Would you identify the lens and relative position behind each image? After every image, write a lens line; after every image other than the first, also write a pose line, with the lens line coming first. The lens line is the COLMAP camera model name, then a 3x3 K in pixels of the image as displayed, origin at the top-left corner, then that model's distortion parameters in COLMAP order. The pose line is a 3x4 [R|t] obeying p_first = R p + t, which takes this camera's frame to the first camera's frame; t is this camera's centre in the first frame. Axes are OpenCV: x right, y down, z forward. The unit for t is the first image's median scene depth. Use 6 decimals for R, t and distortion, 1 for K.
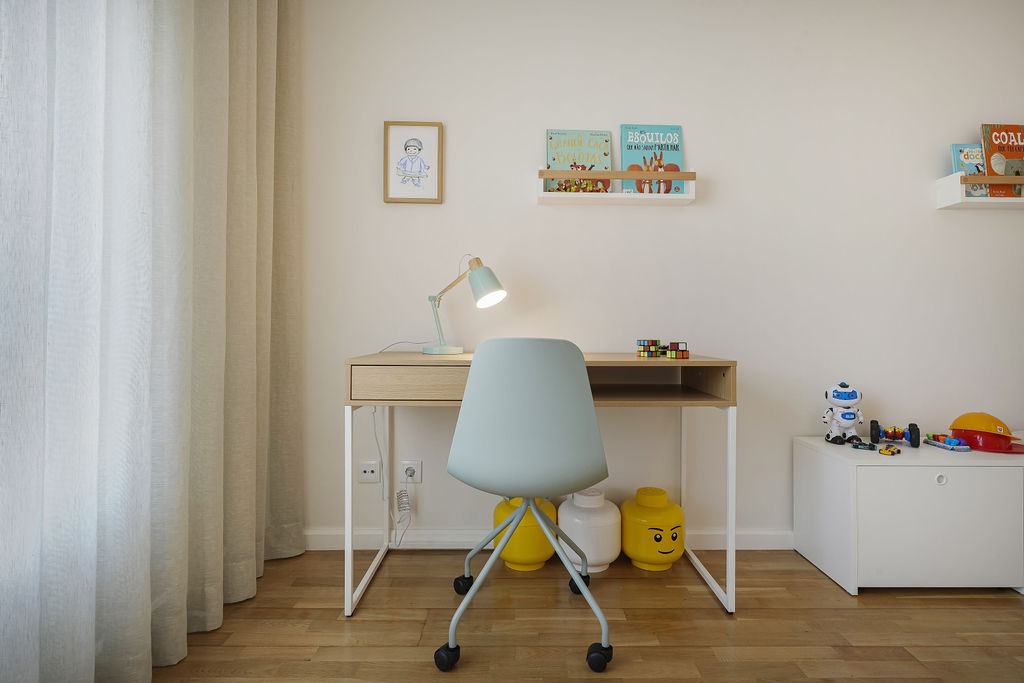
lens RADIAL K [[542.5, 0, 514.5], [0, 542.5, 318.0], [0, 0, 1]] dist [0.004899, 0.001235]
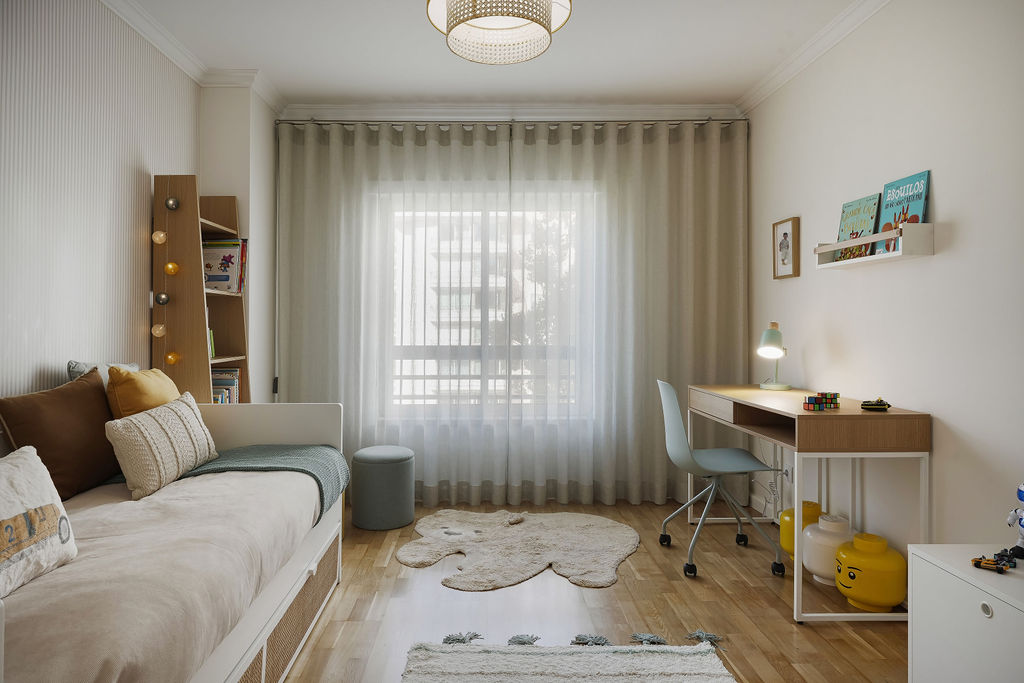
lens RADIAL K [[634.0, 0, 512.0], [0, 634.0, 341.5], [0, 0, 1]] dist [0.001559, 0.000187]
pose [[0.023057, 0.018620, -0.999561, 1.385800], [0.009768, 0.999775, 0.018849, -0.088862], [0.999686, -0.010198, 0.022870, 0.262970]]
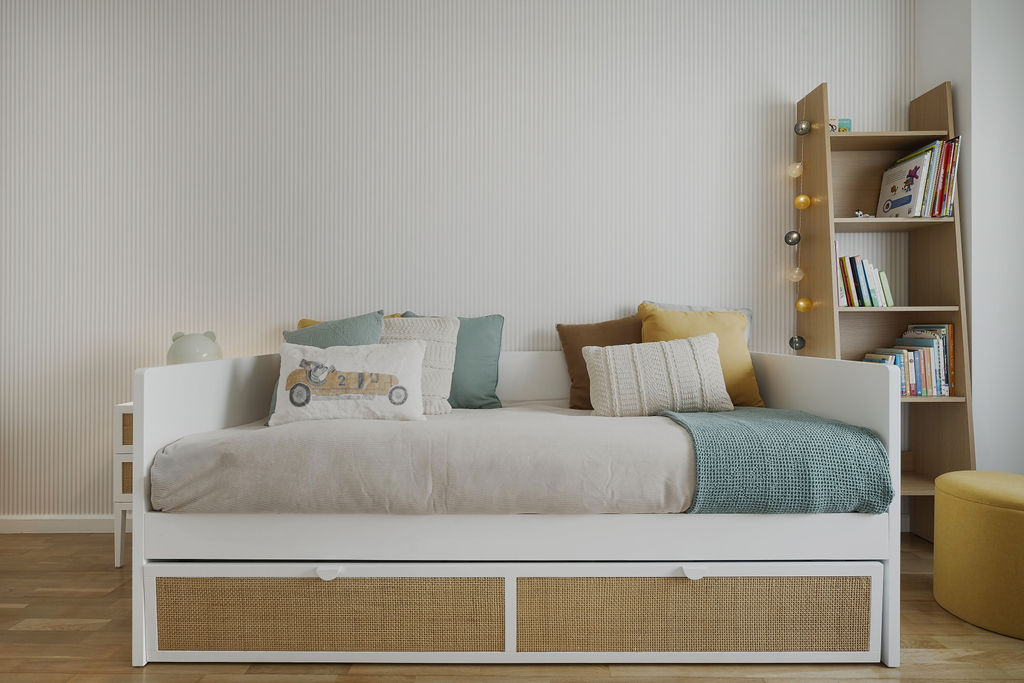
lens RADIAL K [[543.5, 0, 514.2], [0, 543.5, 333.6], [0, 0, 1]] dist [-0.000224, -0.000465]
pose [[-0.998761, -0.004976, 0.049508, 0.508324], [-0.005019, 0.999987, -0.000748, 0.021792], [-0.049504, -0.000996, -0.998773, 0.607674]]
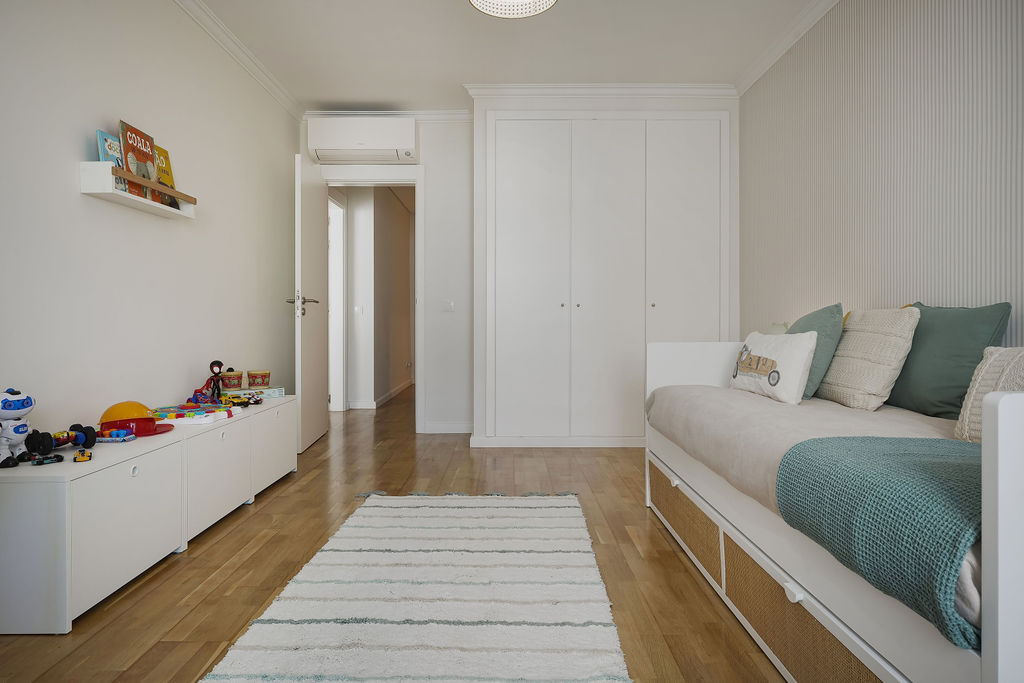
lens RADIAL K [[594.4, 0, 513.0], [0, 594.4, 320.2], [0, 0, 1]] dist [-0.001646, -0.000456]
pose [[0.007249, -0.006022, 0.999956, -0.270340], [-0.004709, 0.999971, 0.006056, 0.010319], [-0.999963, -0.004752, 0.007220, 0.273181]]
